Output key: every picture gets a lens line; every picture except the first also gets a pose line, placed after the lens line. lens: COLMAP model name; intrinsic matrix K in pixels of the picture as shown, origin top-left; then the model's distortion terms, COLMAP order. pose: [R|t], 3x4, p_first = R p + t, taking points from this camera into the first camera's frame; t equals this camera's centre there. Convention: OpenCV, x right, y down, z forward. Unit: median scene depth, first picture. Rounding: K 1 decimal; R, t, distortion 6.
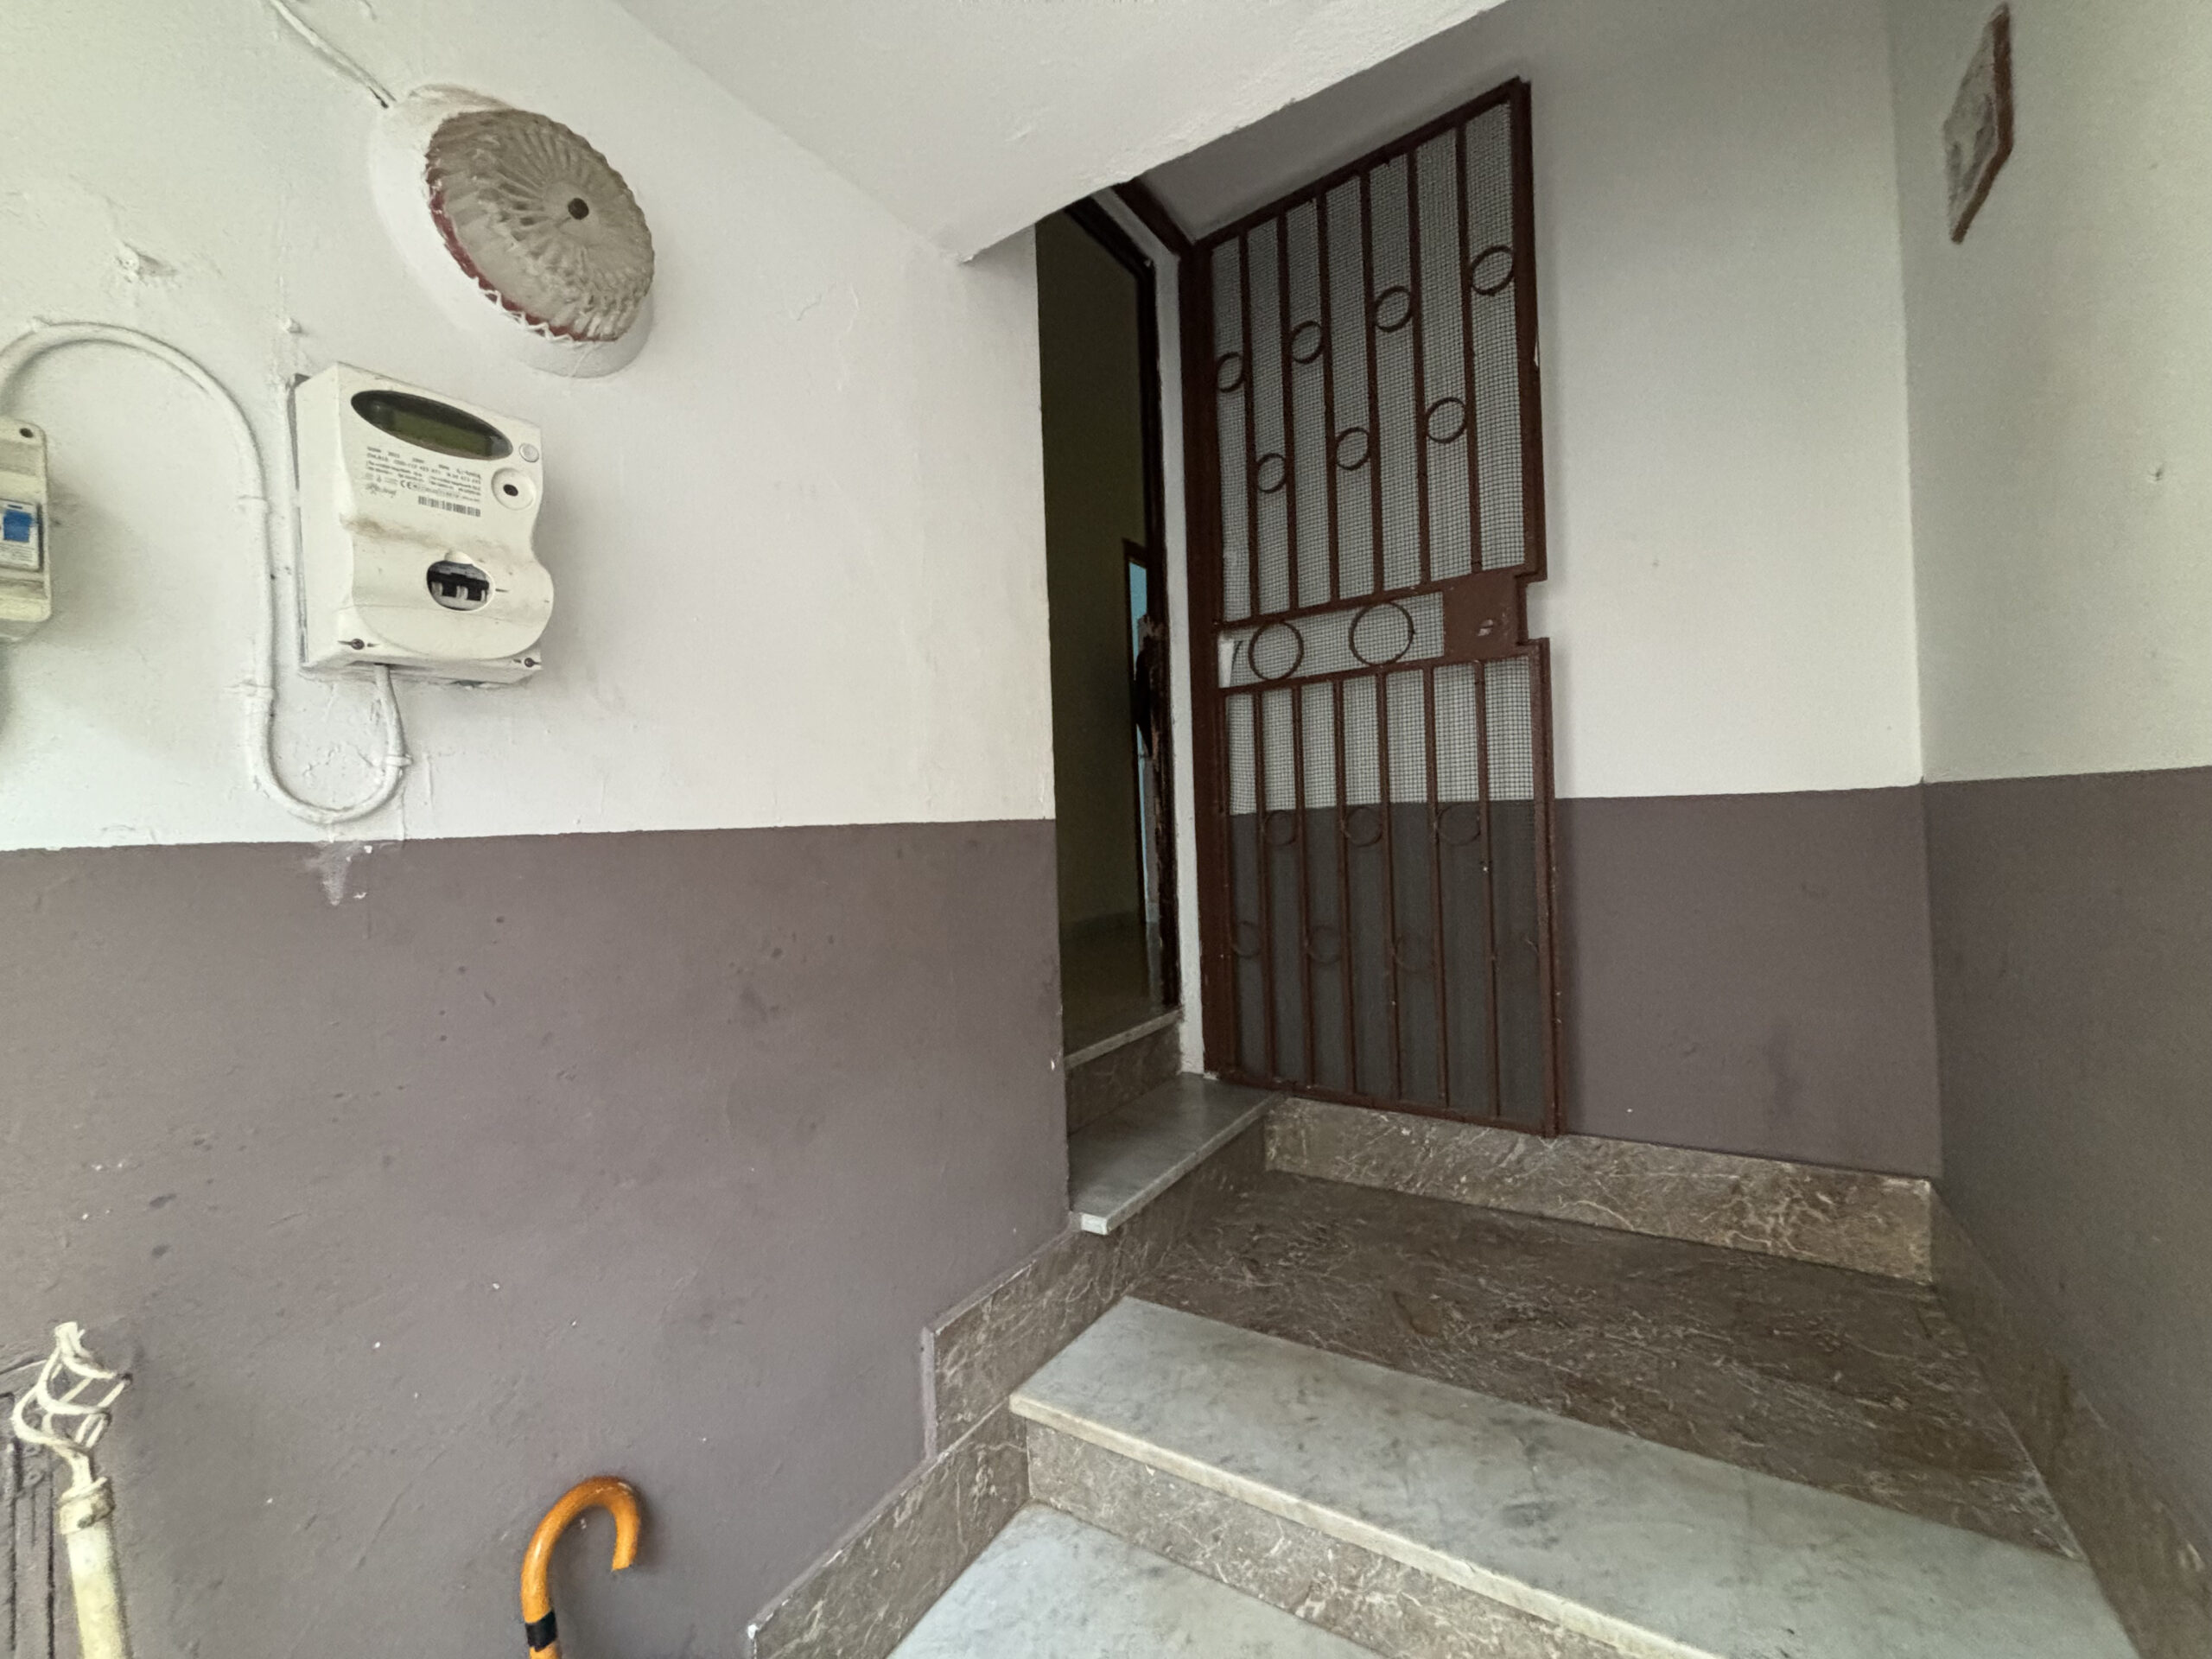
lens RADIAL K [[884.8, 0, 1100.5], [0, 884.8, 830.5], [0, 0, 1]] dist [0.001530, 0.000301]
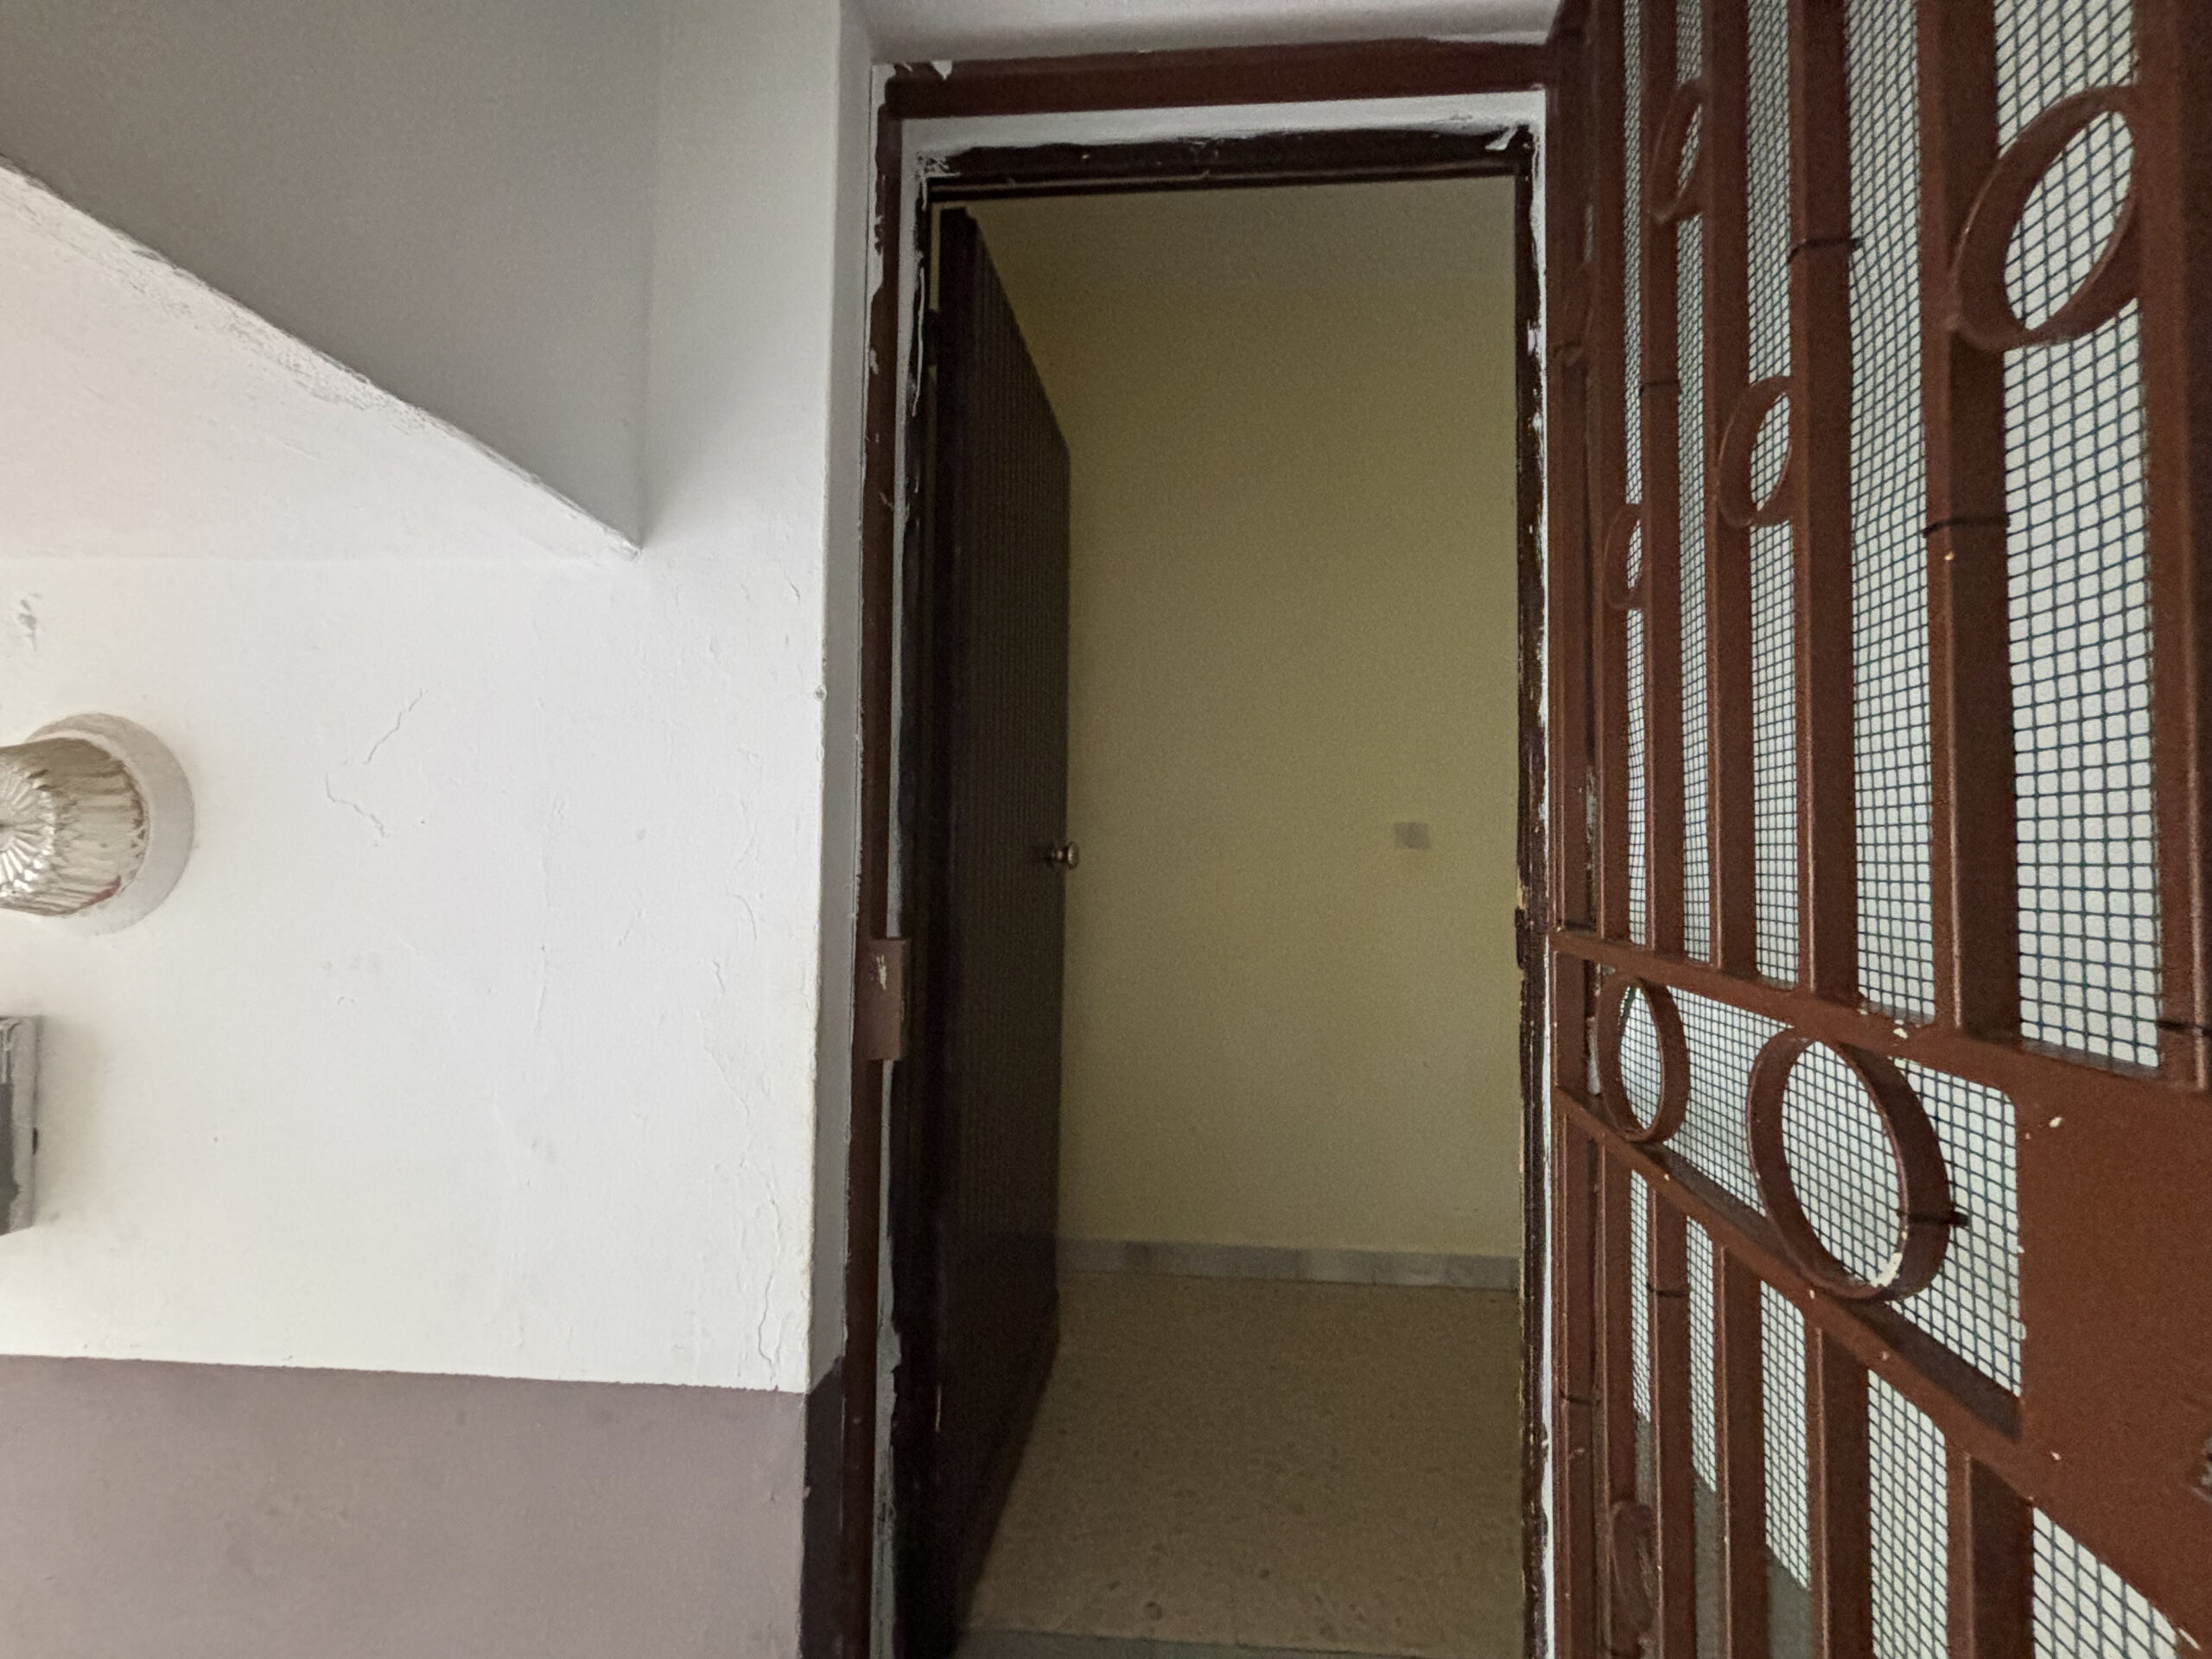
lens RADIAL K [[884.8, 0, 1100.3], [0, 884.8, 817.9], [0, 0, 1]] dist [0.001530, 0.000301]
pose [[0.487286, 0.010744, -0.873176, 0.432642], [-0.029588, 0.999553, -0.004213, -0.310164], [0.872741, 0.027889, 0.487386, 0.685764]]
